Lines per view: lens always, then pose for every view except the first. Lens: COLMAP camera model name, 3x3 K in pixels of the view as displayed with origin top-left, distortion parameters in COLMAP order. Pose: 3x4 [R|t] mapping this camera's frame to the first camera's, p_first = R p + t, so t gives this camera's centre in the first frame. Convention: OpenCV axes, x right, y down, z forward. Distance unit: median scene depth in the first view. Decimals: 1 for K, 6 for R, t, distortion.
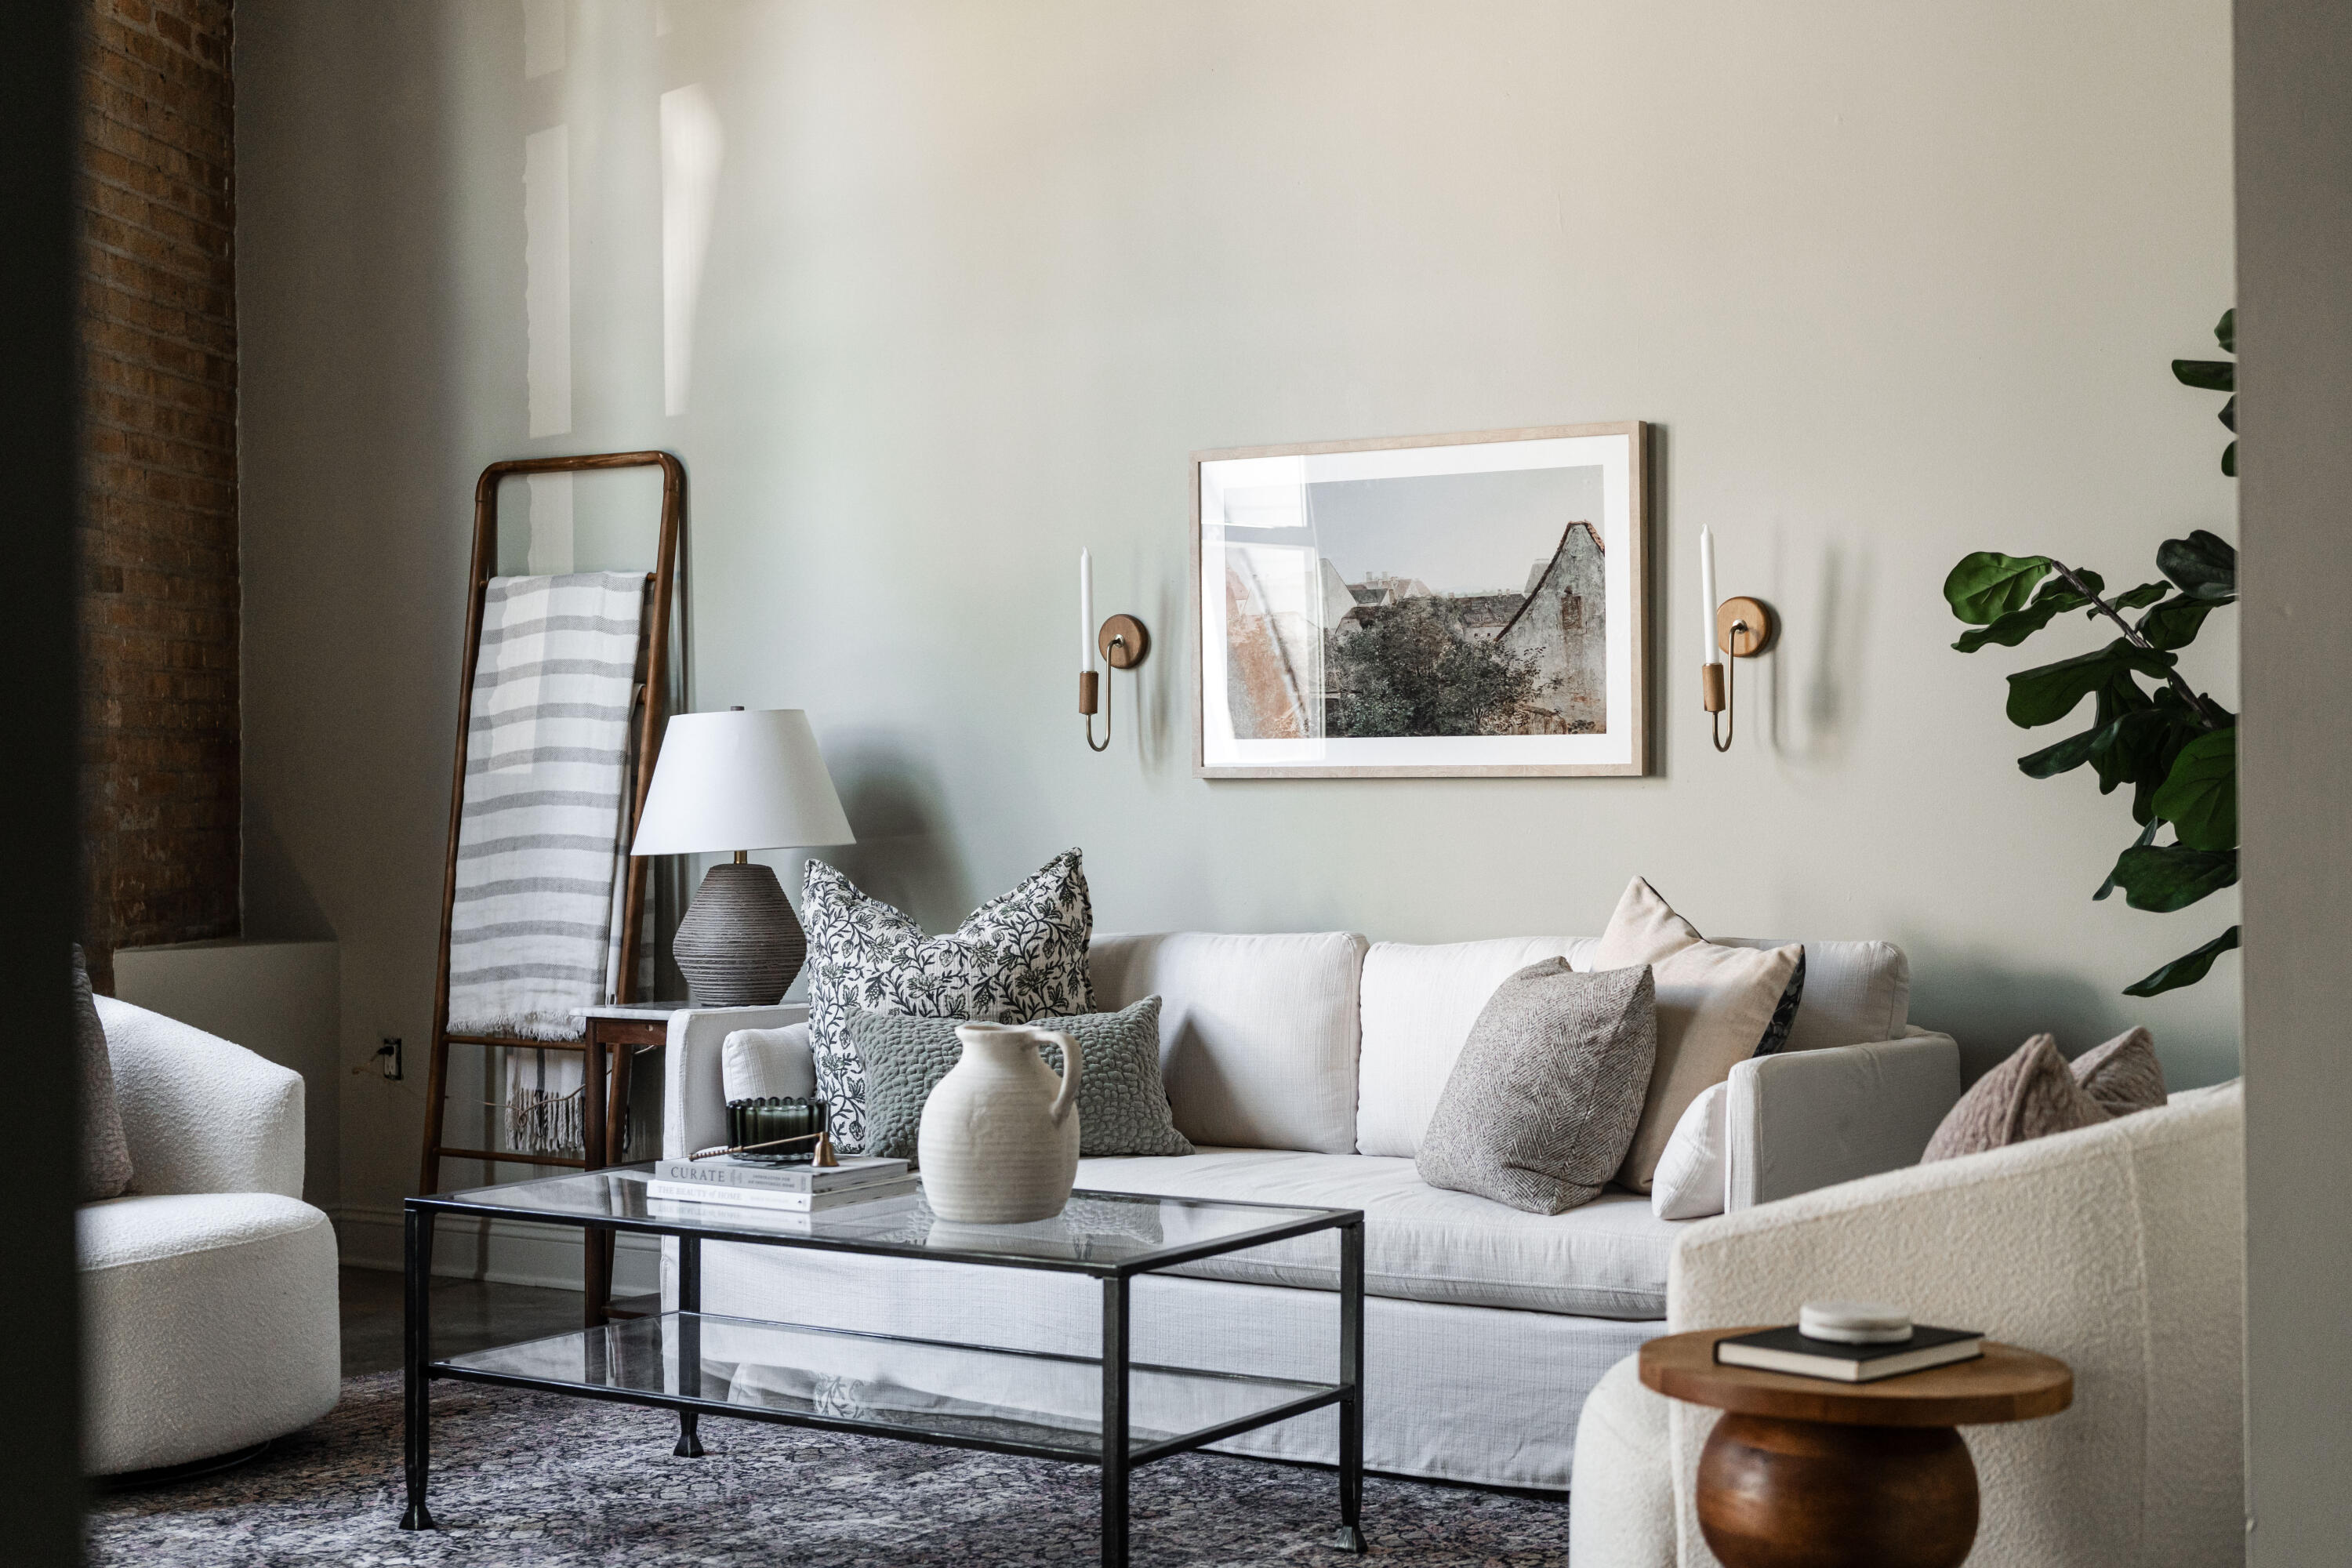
lens RADIAL K [[3313.5, 0, 1176.0], [0, 3313.5, 784.0], [0, 0, 1]] dist [0.005474, 0.069947]
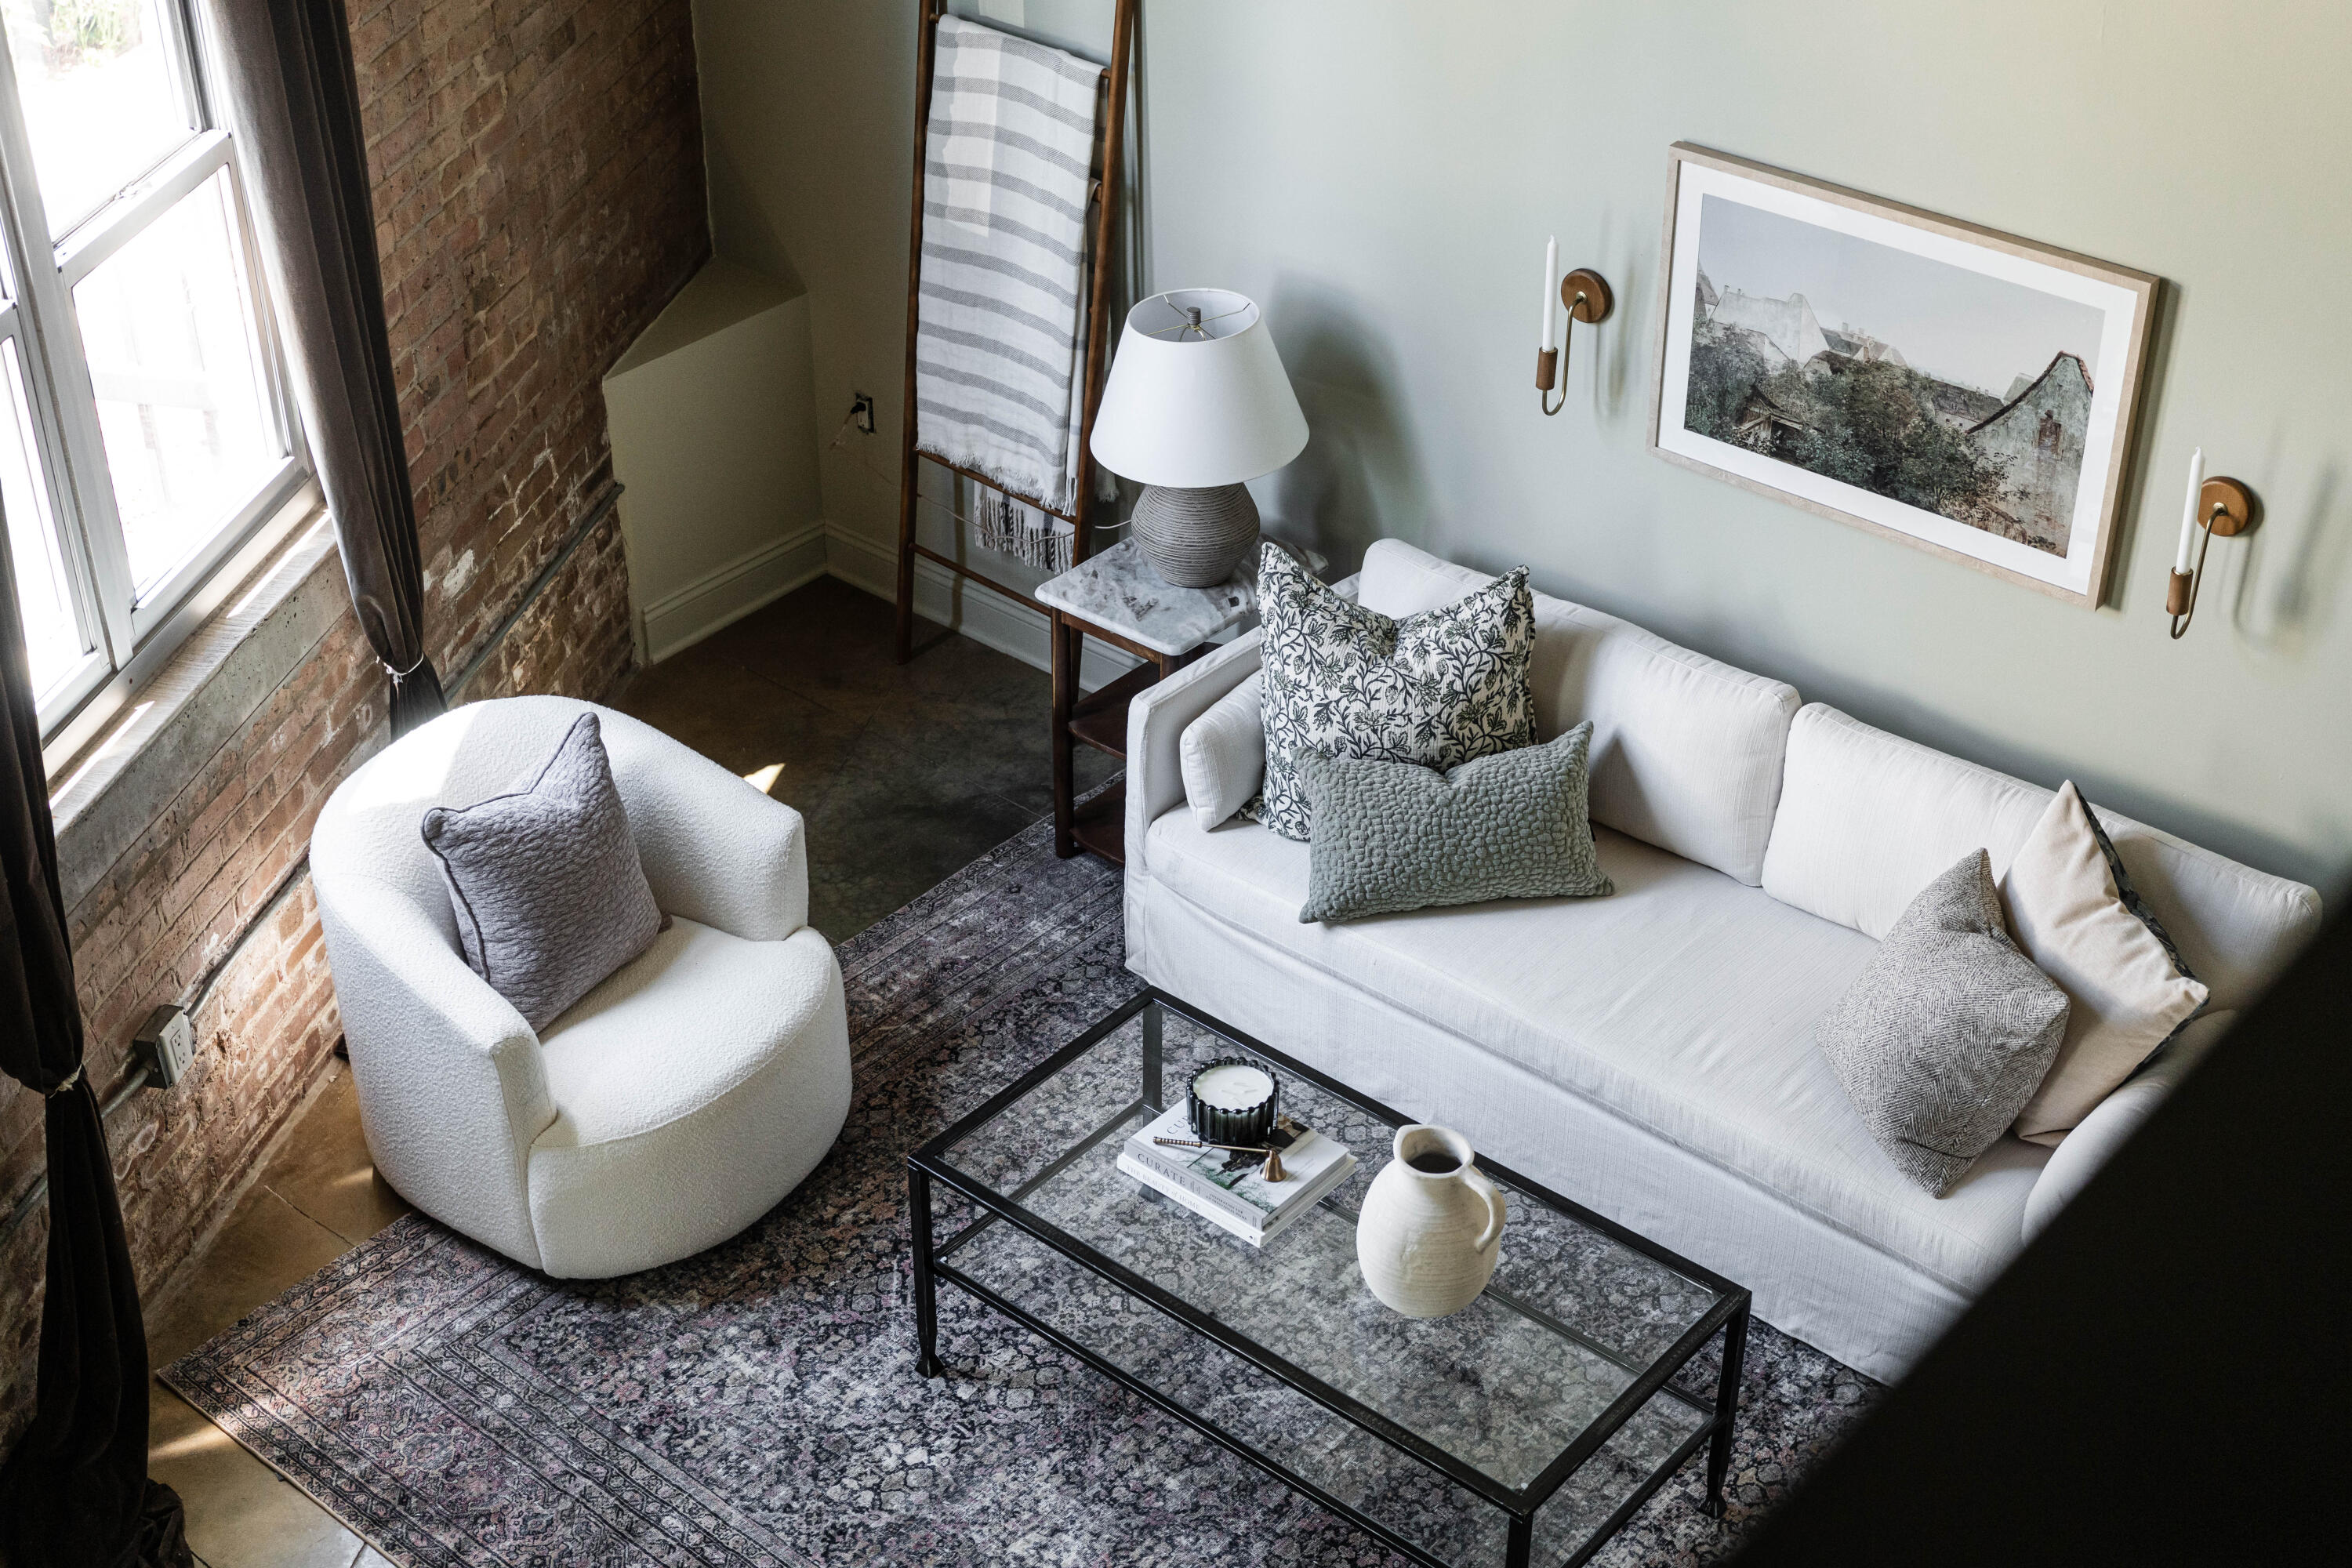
lens RADIAL K [[3224.6, 0, 1201.9], [0, 3224.6, 775.1], [0, 0, 1]] dist [0.008197, 0.056219]
pose [[0.992130, 0.072488, -0.102101, -0.022443], [-0.005523, 0.839937, 0.542656, -0.469141], [0.125094, -0.537821, 0.833727, 0.125766]]
